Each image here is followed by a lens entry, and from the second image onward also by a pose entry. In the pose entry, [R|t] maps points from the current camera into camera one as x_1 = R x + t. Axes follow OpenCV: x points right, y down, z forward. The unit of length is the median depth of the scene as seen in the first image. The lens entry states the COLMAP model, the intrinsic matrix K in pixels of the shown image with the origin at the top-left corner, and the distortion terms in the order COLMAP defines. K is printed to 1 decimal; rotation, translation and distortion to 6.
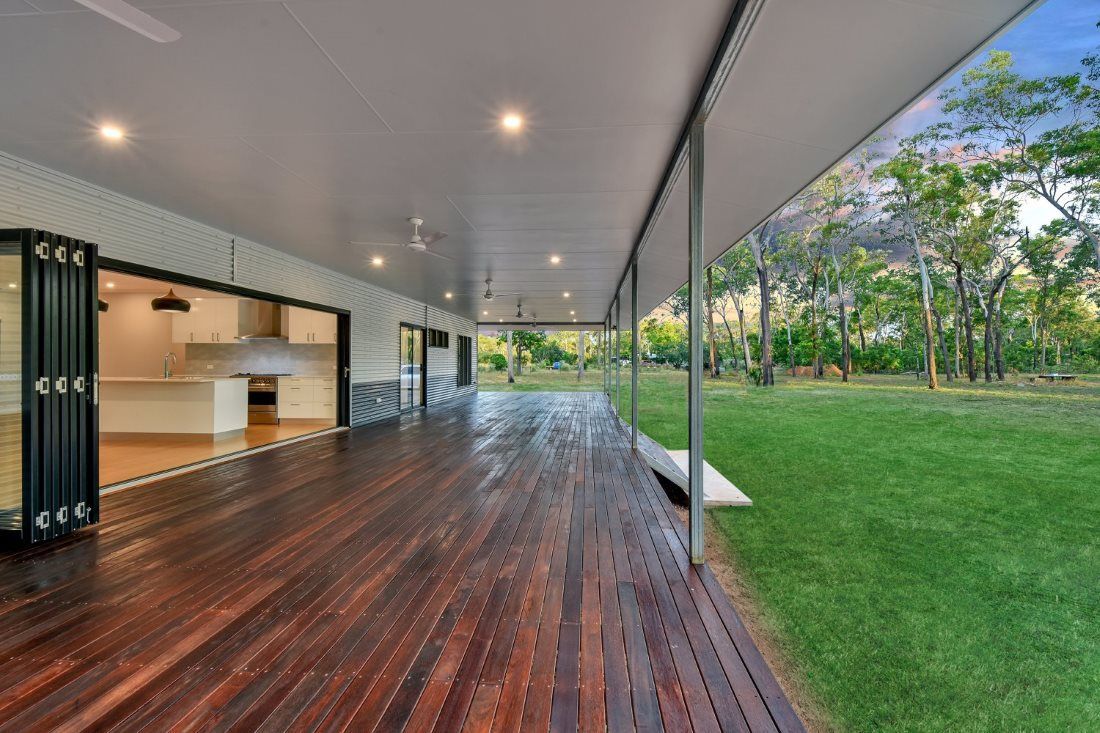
lens RADIAL K [[535.5, 0, 550.0], [0, 535.5, 366.5], [0, 0, 1]] dist [0.000120, -0.000178]
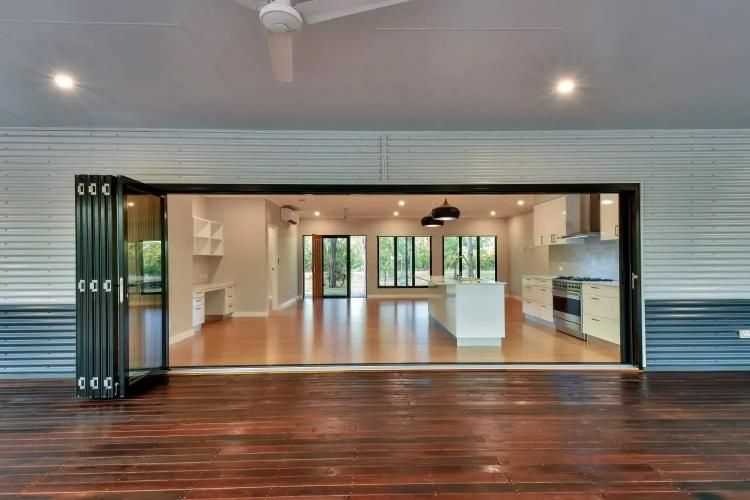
lens RADIAL K [[365.1, 0, 375.0], [0, 365.1, 250.0], [0, 0, 1]] dist [0.000120, -0.000178]
pose [[0.089416, -0.036222, -0.995335, 0.031470], [-0.002106, 0.999329, -0.036557, -0.011148], [0.995992, 0.005365, 0.089280, 0.787053]]
